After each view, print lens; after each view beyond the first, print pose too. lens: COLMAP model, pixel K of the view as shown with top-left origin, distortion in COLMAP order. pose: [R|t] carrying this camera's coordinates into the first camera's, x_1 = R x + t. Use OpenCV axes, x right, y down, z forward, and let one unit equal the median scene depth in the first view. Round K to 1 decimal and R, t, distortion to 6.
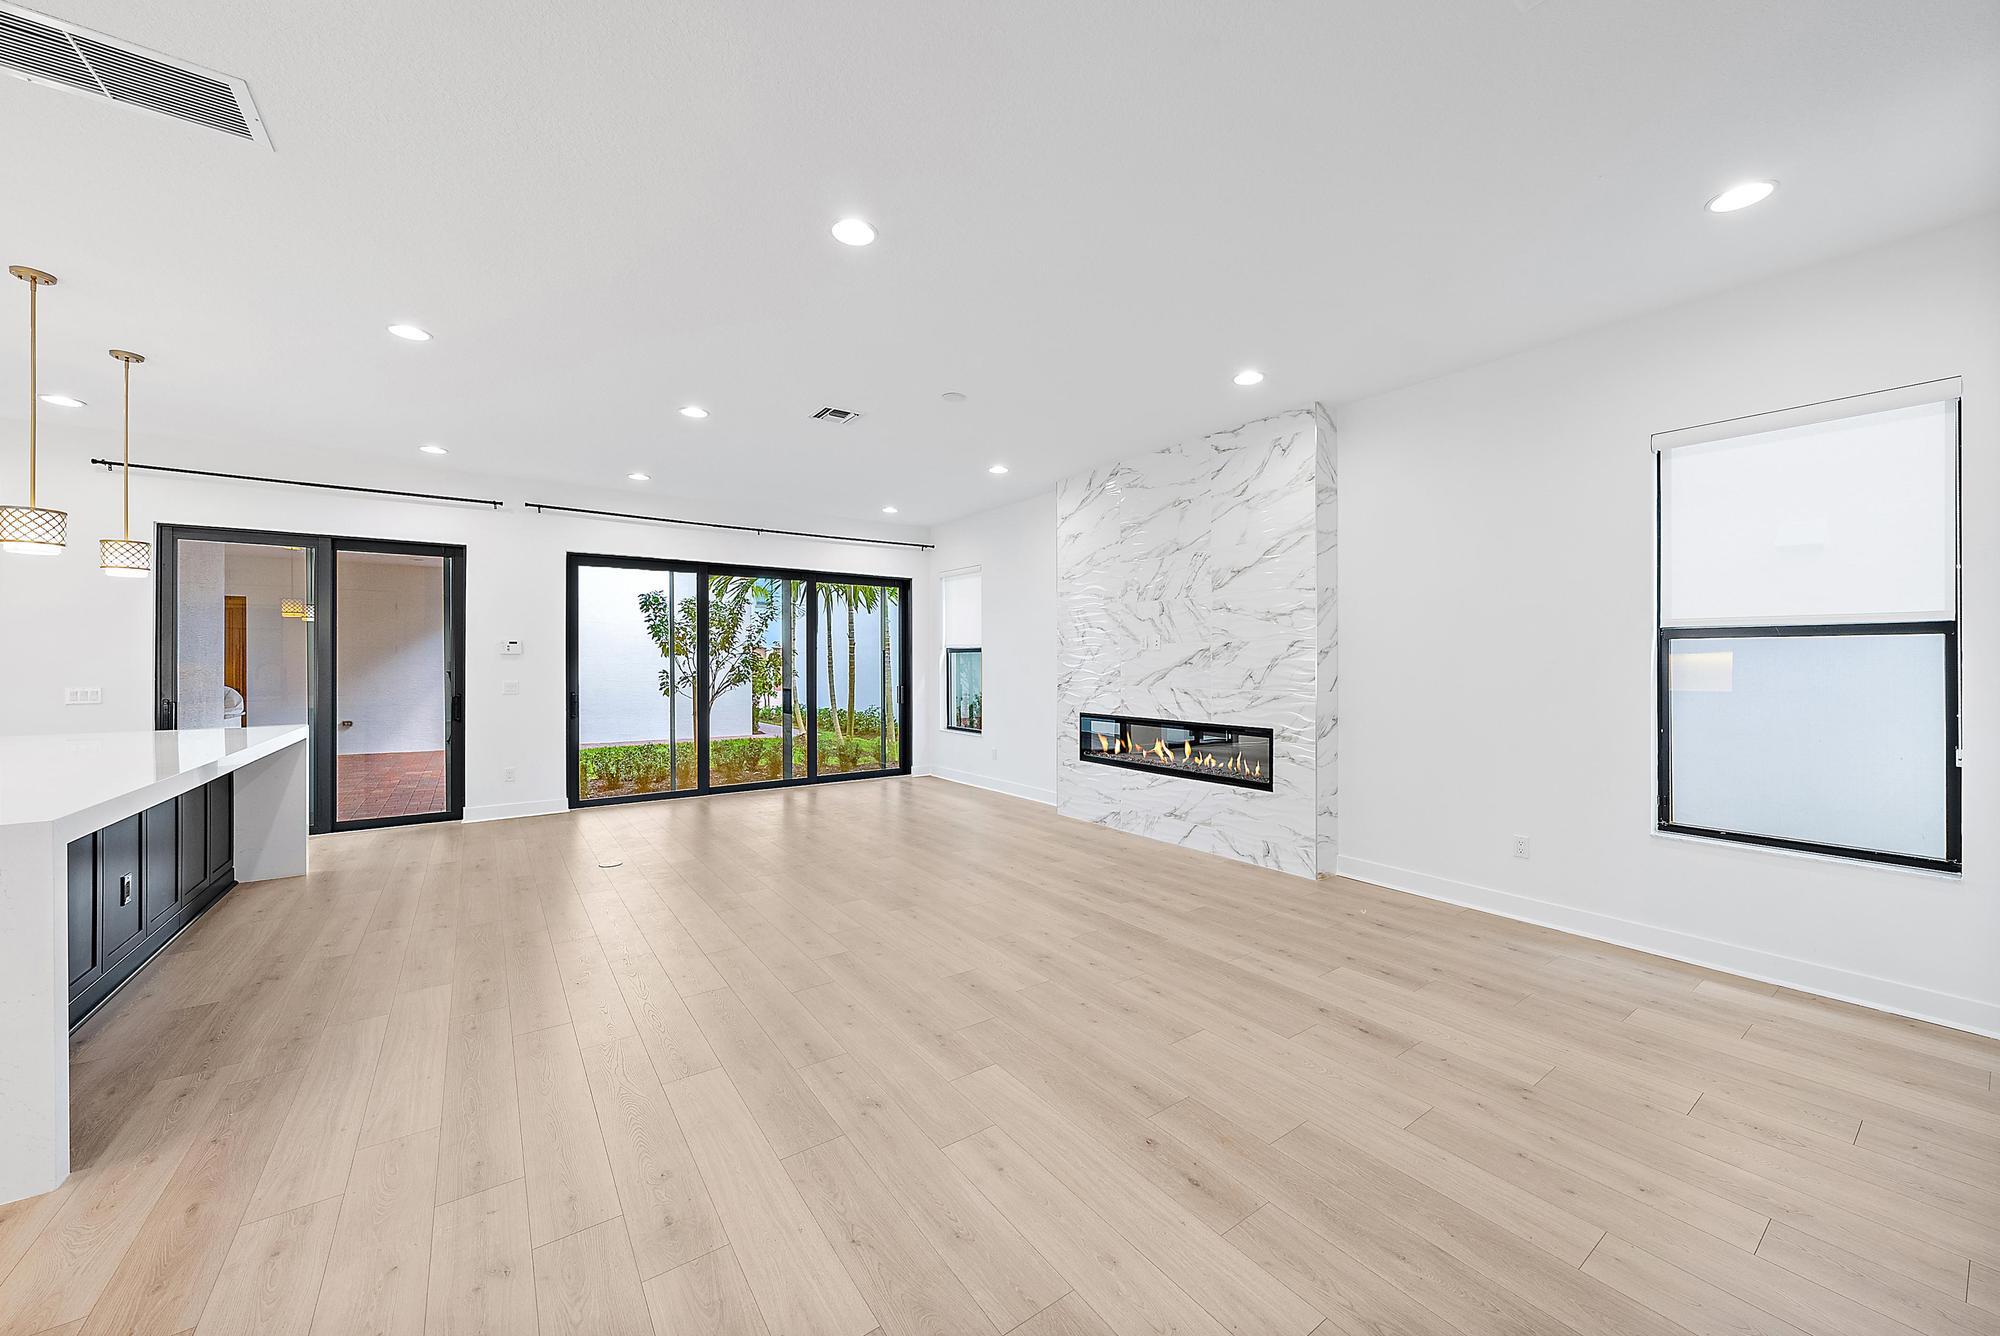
lens RADIAL K [[734.2, 0, 1009.3], [0, 734.2, 659.5], [0, 0, 1]] dist [-0.001140, -0.000067]
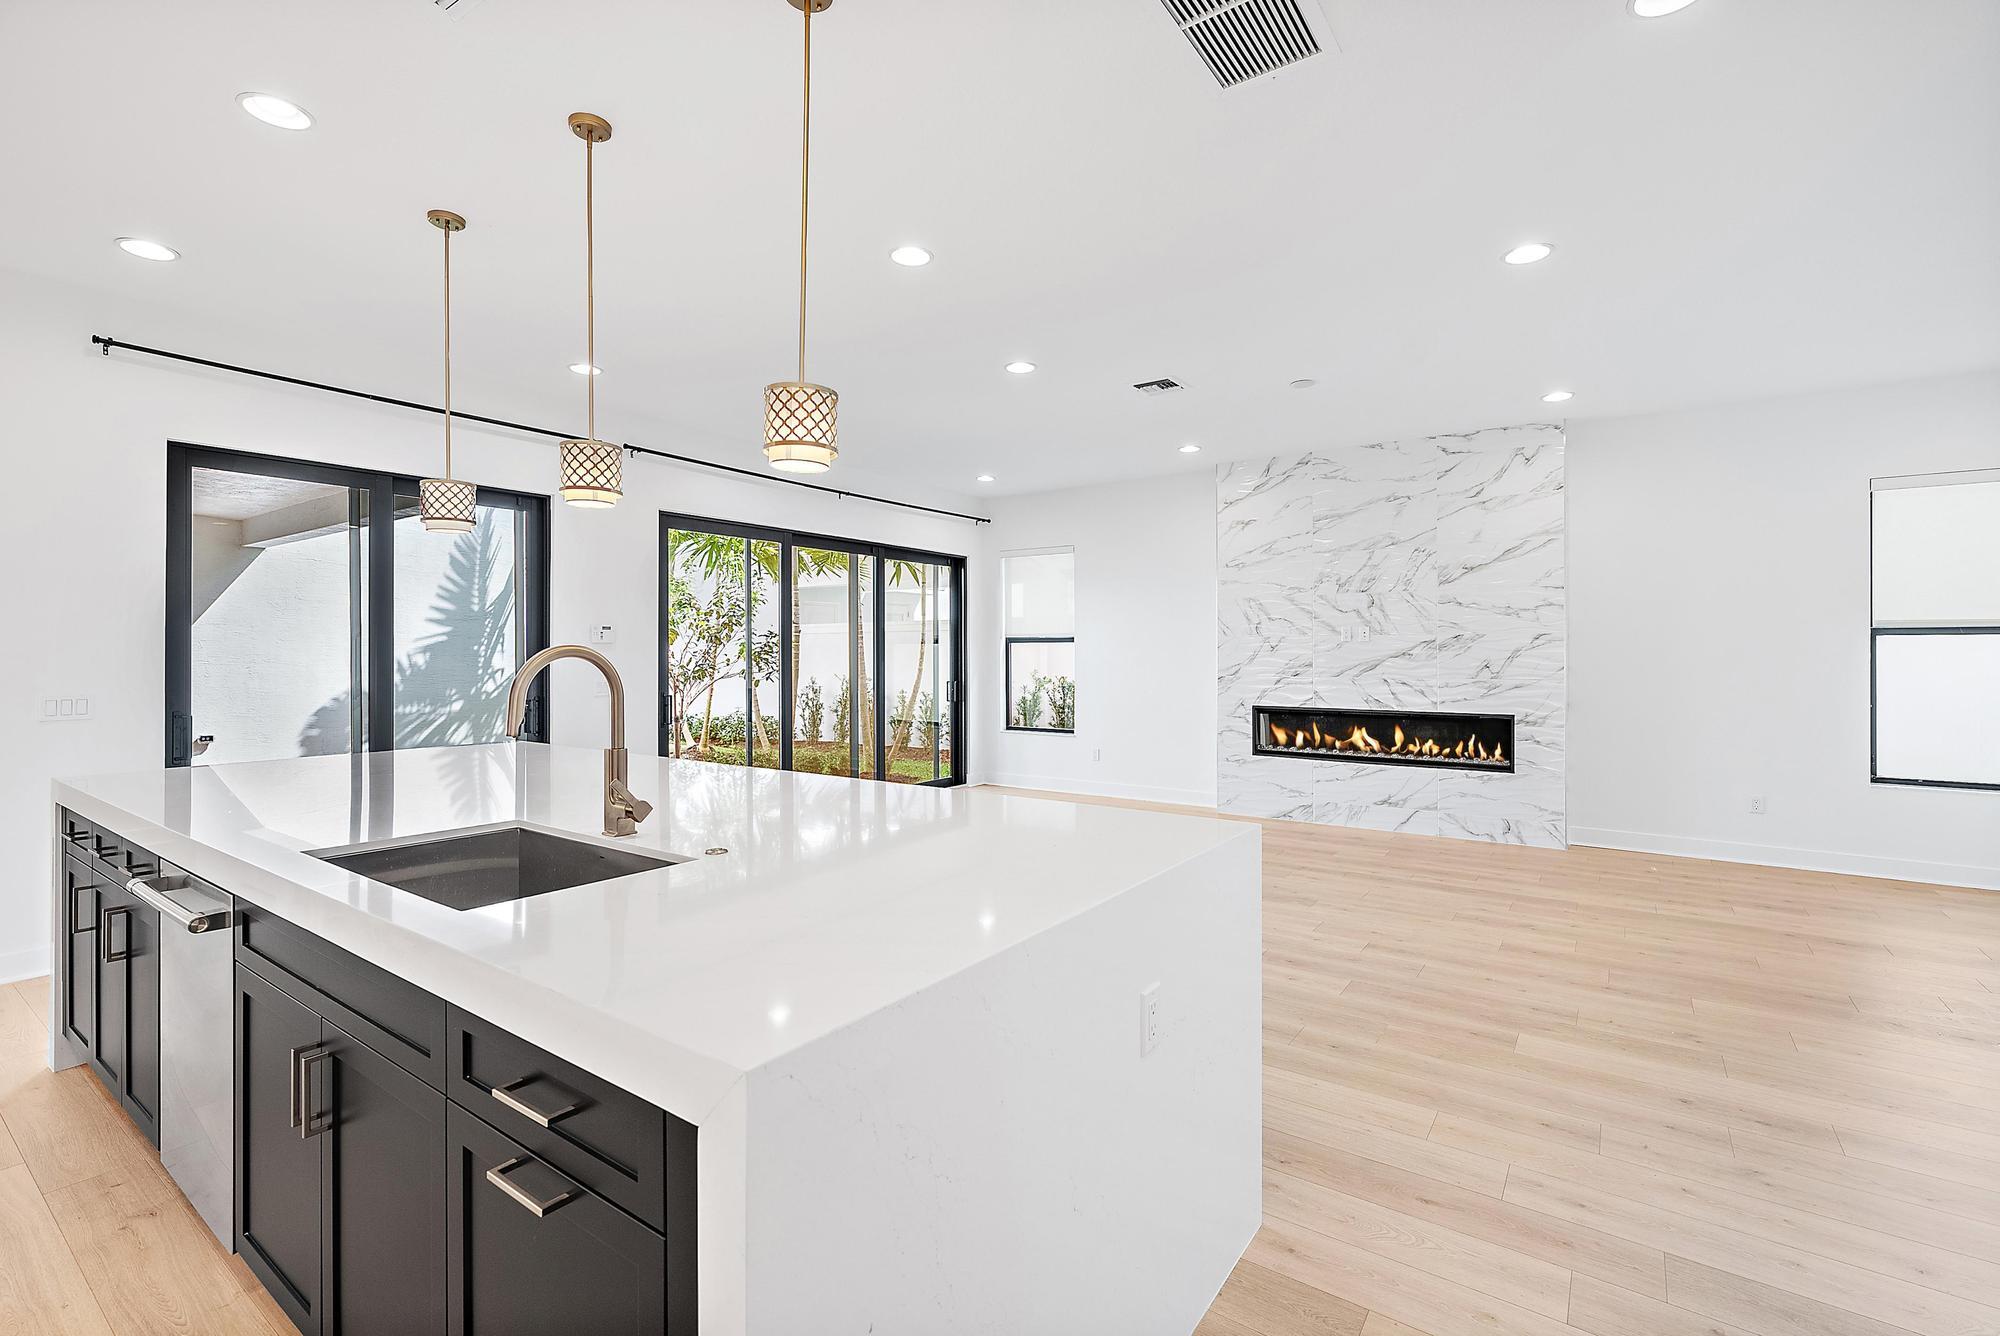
lens RADIAL K [[870.5, 0, 1027.1], [0, 870.5, 648.5], [0, 0, 1]] dist [0.002000, 0.000277]
pose [[0.944891, 0.001966, 0.327379, -0.663661], [-0.001163, 0.999996, -0.002648, 0.000576], [-0.327383, 0.002121, 0.944889, 0.017194]]
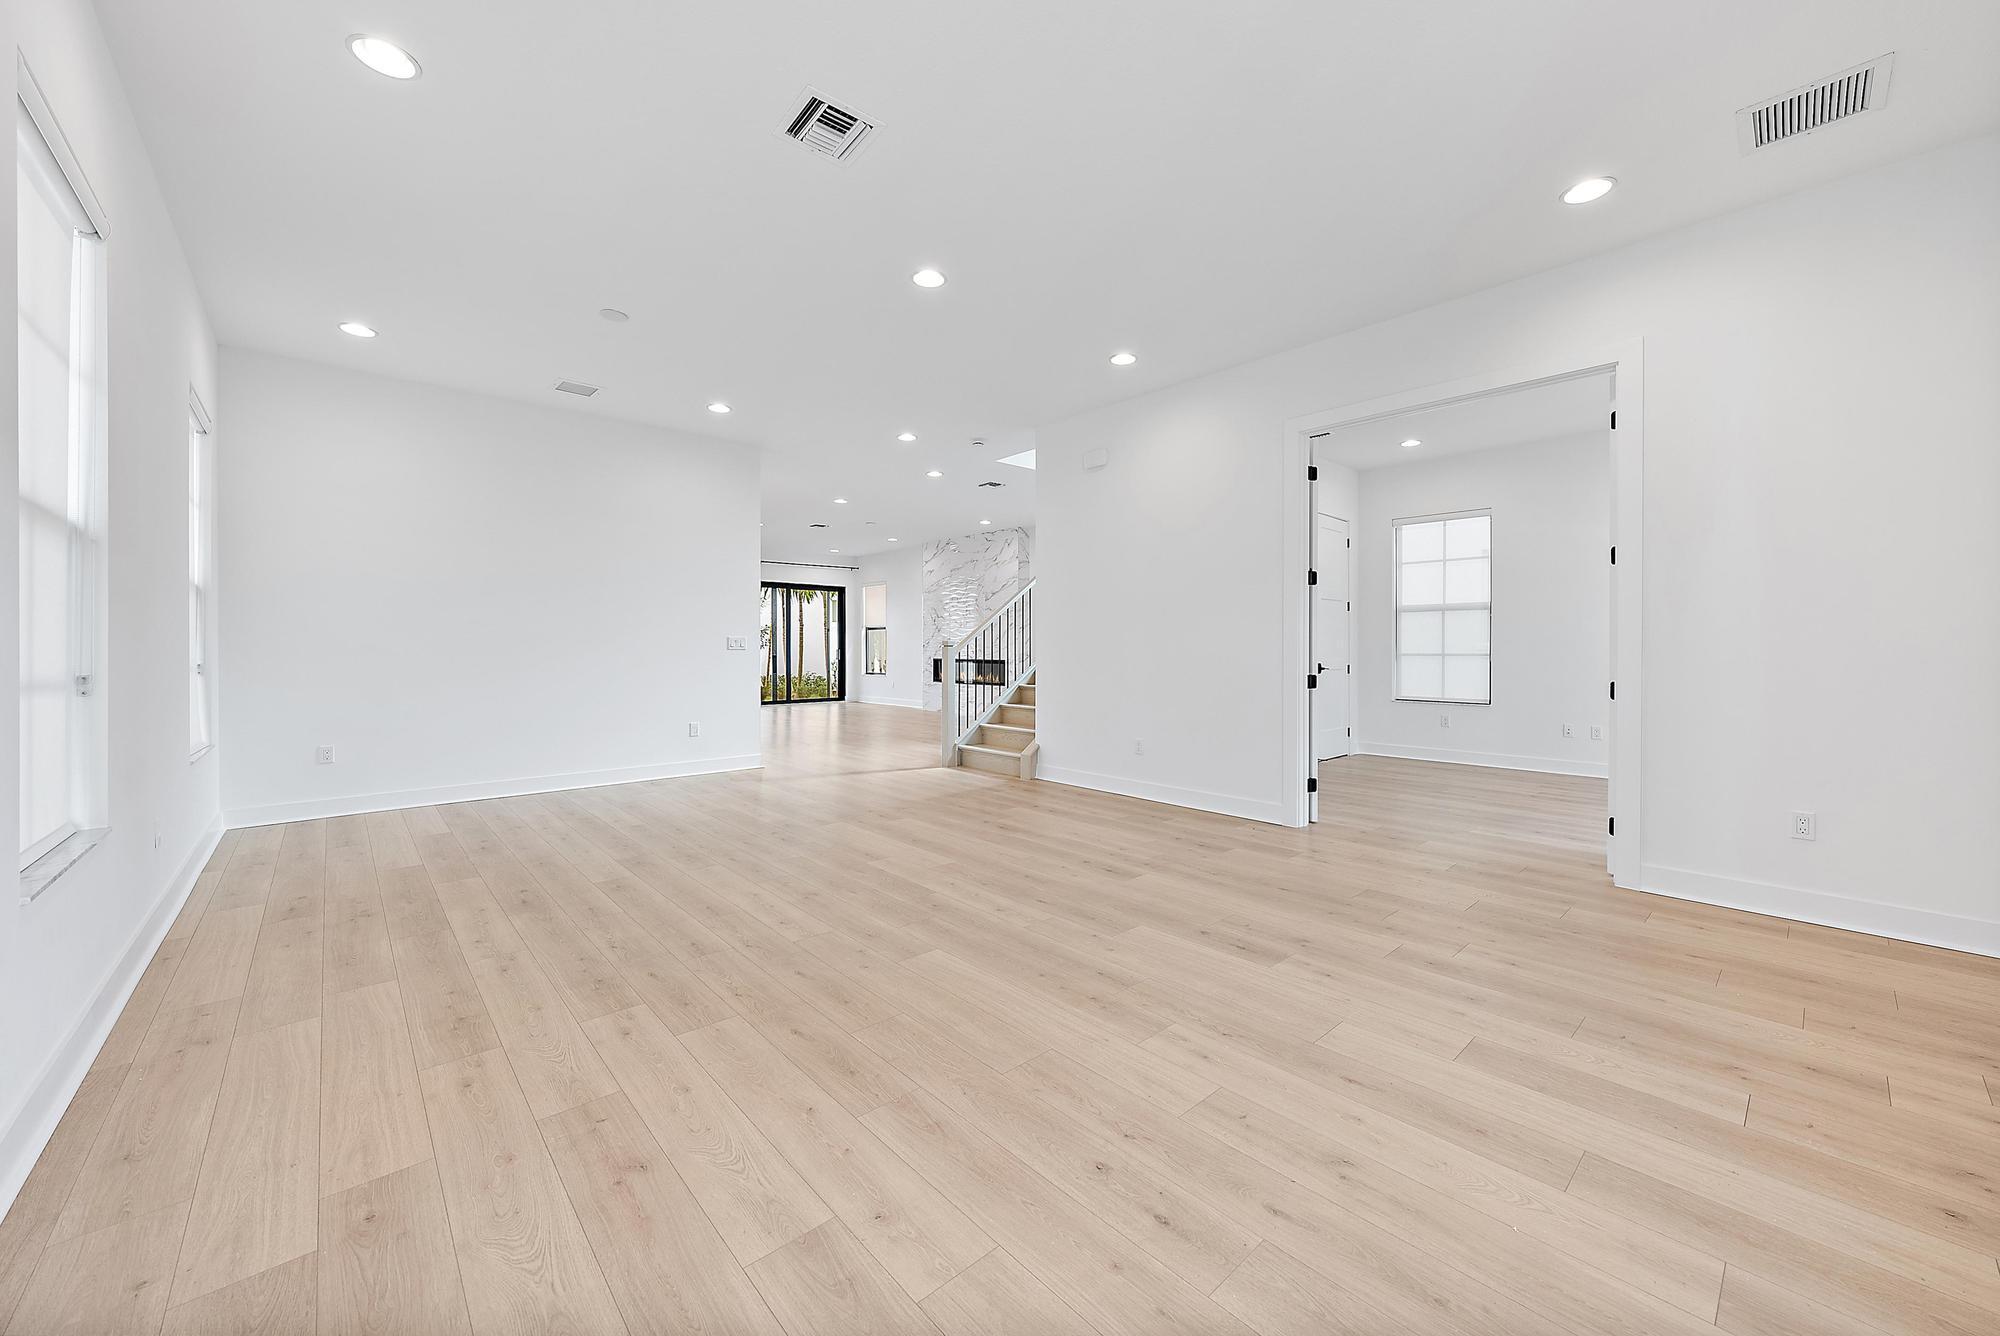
lens RADIAL K [[734.2, 0, 1009.3], [0, 734.2, 659.5], [0, 0, 1]] dist [-0.001140, -0.000067]
pose [[0.993791, 0.006421, 0.111079, 0.096869], [-0.008087, 0.999861, 0.014556, 0.052066], [-0.110970, -0.015364, 0.993705, -1.244165]]
